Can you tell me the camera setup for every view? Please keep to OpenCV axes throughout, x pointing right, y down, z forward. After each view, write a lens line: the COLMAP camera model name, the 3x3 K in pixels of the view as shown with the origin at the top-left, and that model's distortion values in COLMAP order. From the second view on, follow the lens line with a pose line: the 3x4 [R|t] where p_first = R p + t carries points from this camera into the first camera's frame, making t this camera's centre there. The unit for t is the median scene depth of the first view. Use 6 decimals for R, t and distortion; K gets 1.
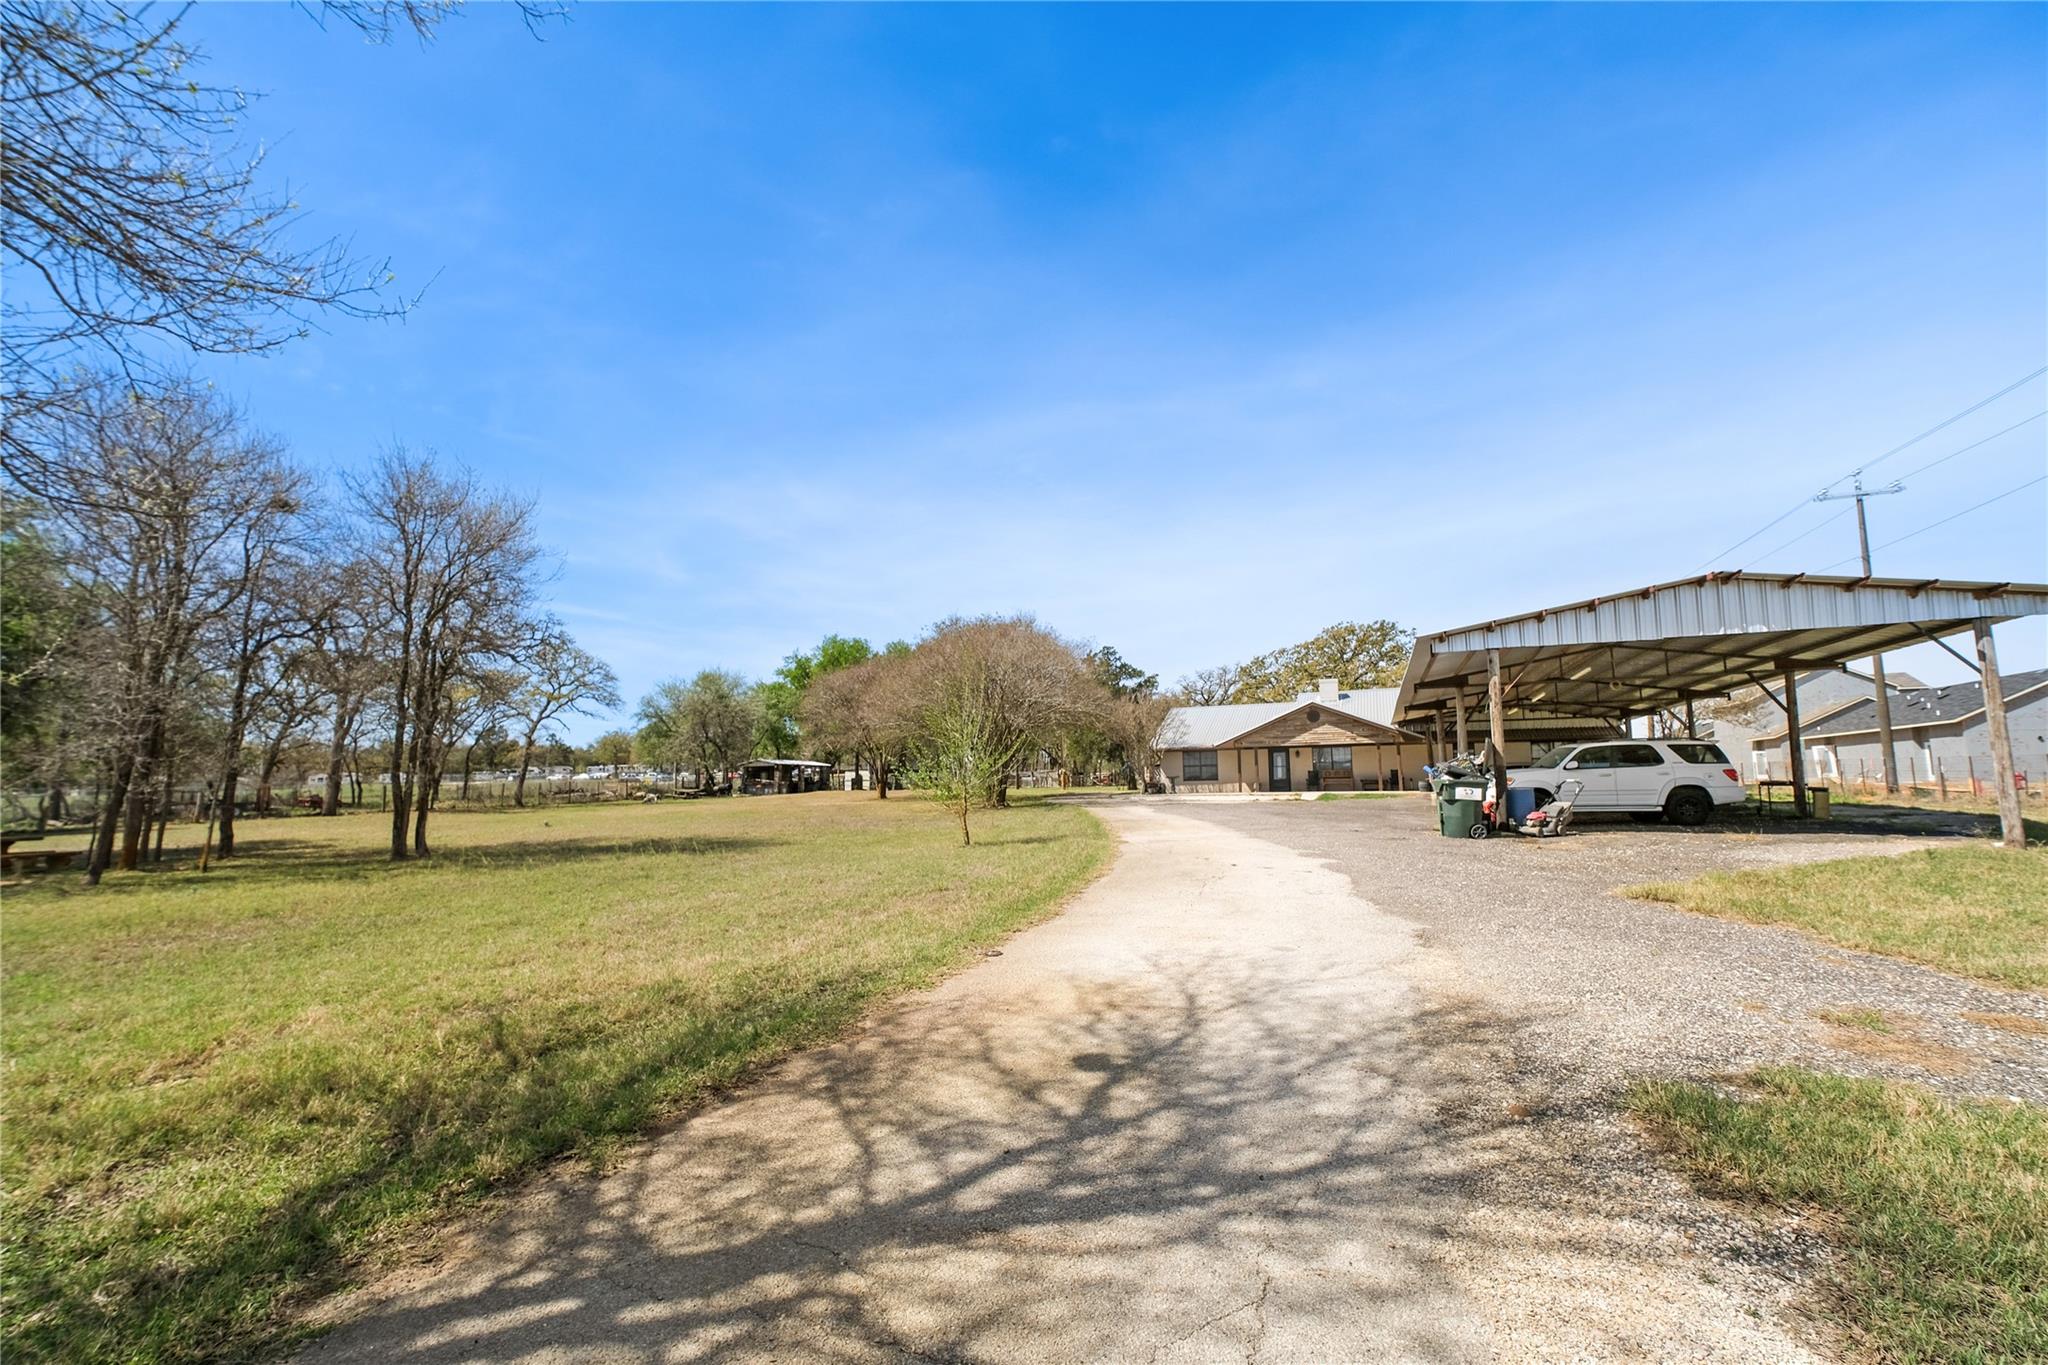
lens RADIAL K [[889.8, 0, 995.4], [0, 889.8, 690.2], [0, 0, 1]] dist [-0.002357, 0.000267]
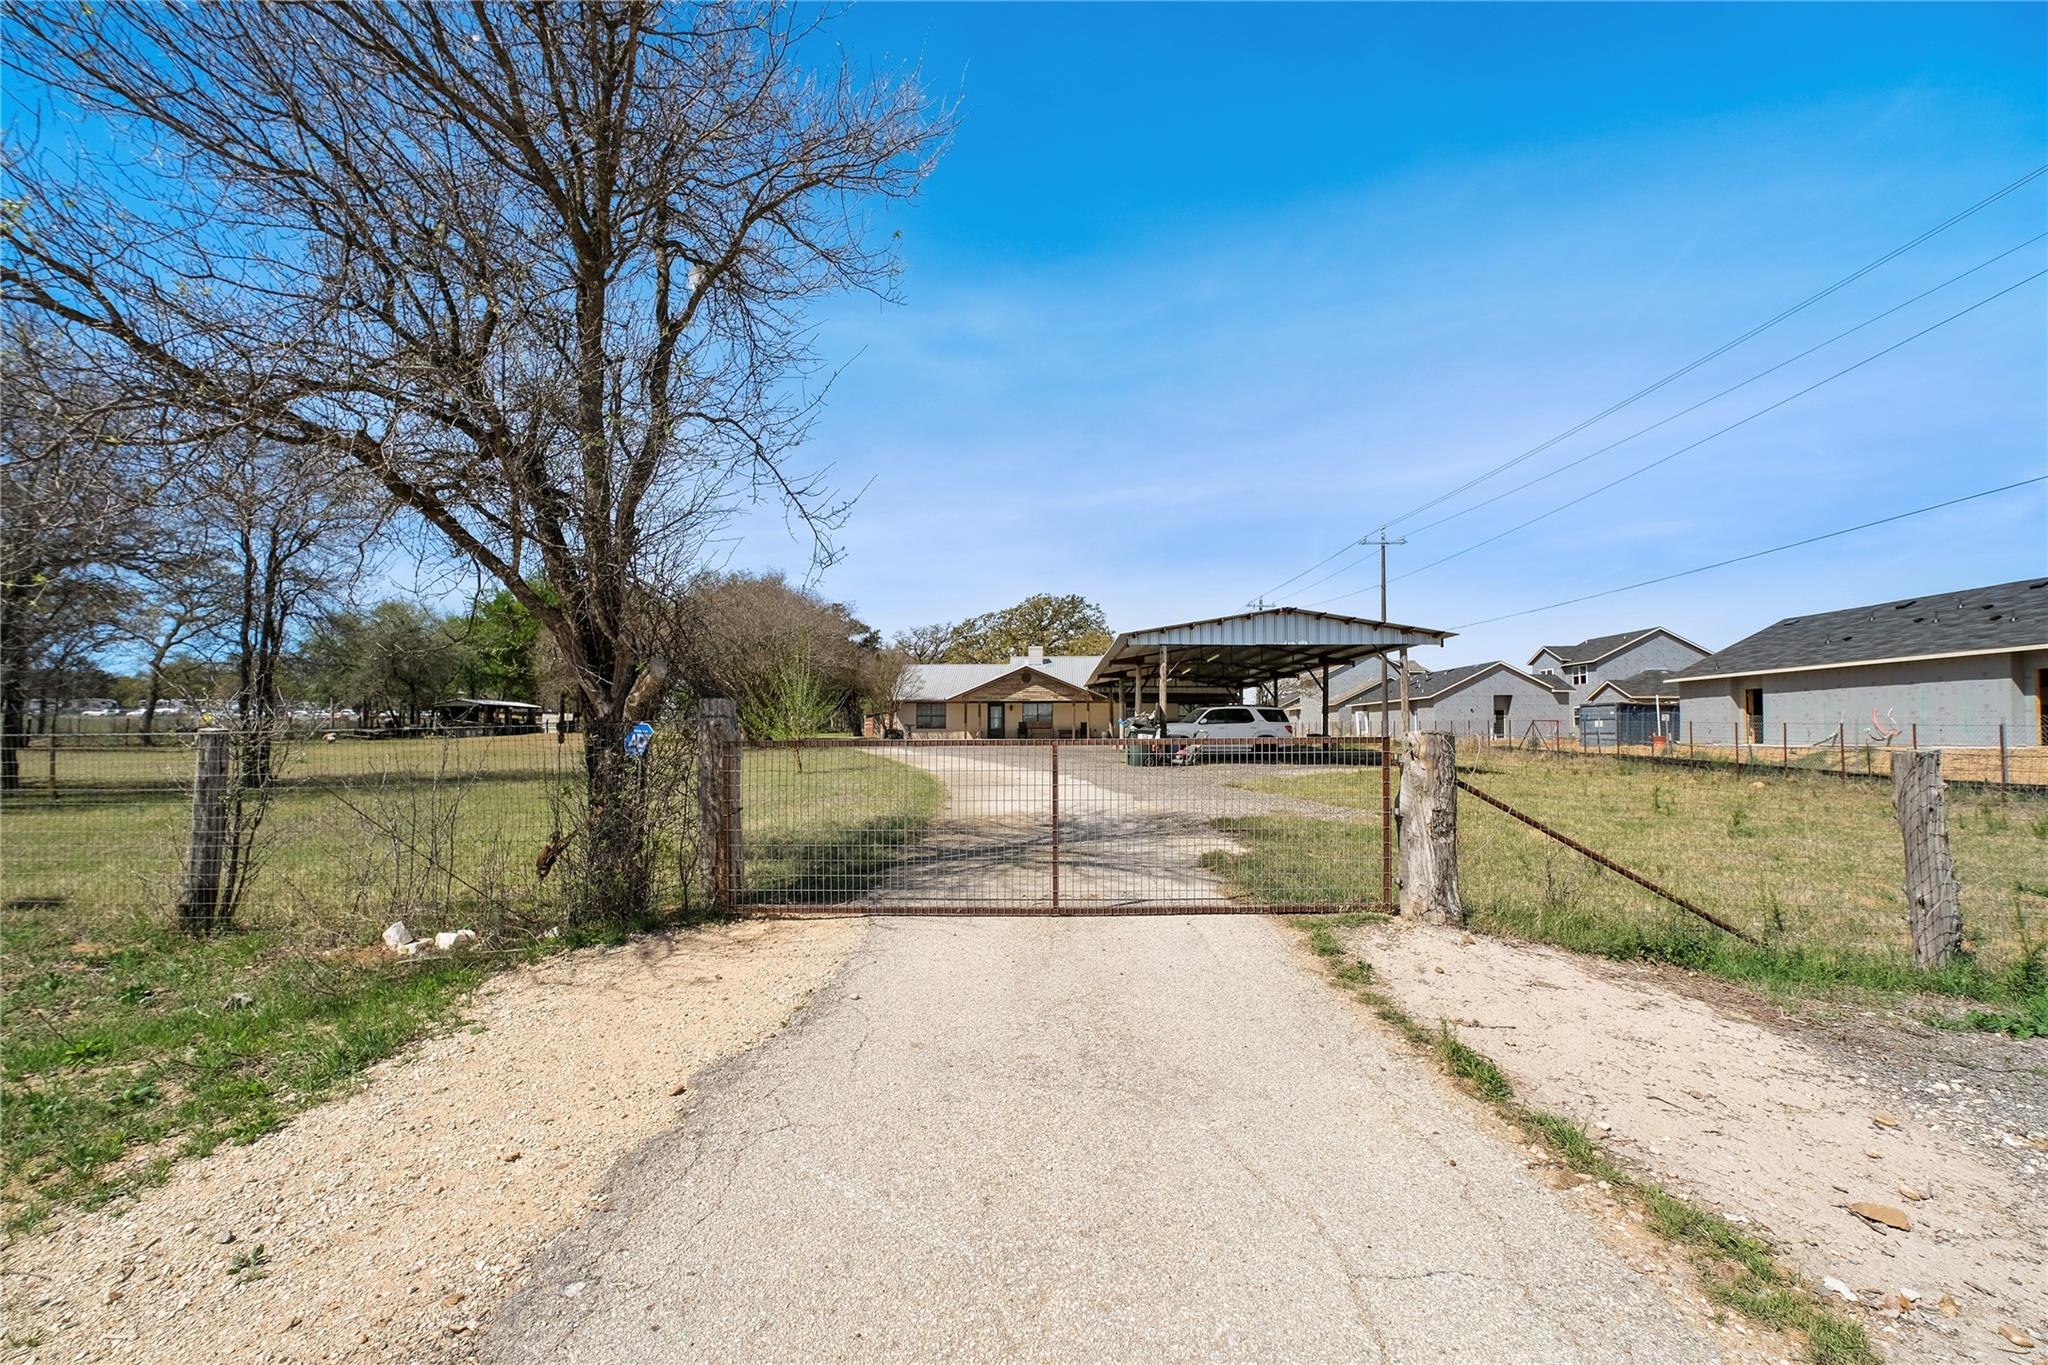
lens RADIAL K [[850.9, 0, 1029.0], [0, 850.9, 700.5], [0, 0, 1]] dist [-0.001385, -0.000025]
pose [[0.932537, 0.027746, 0.360008, -0.067421], [-0.052080, 0.996953, 0.058068, -0.008735], [-0.357300, -0.072900, 0.931140, -0.107483]]
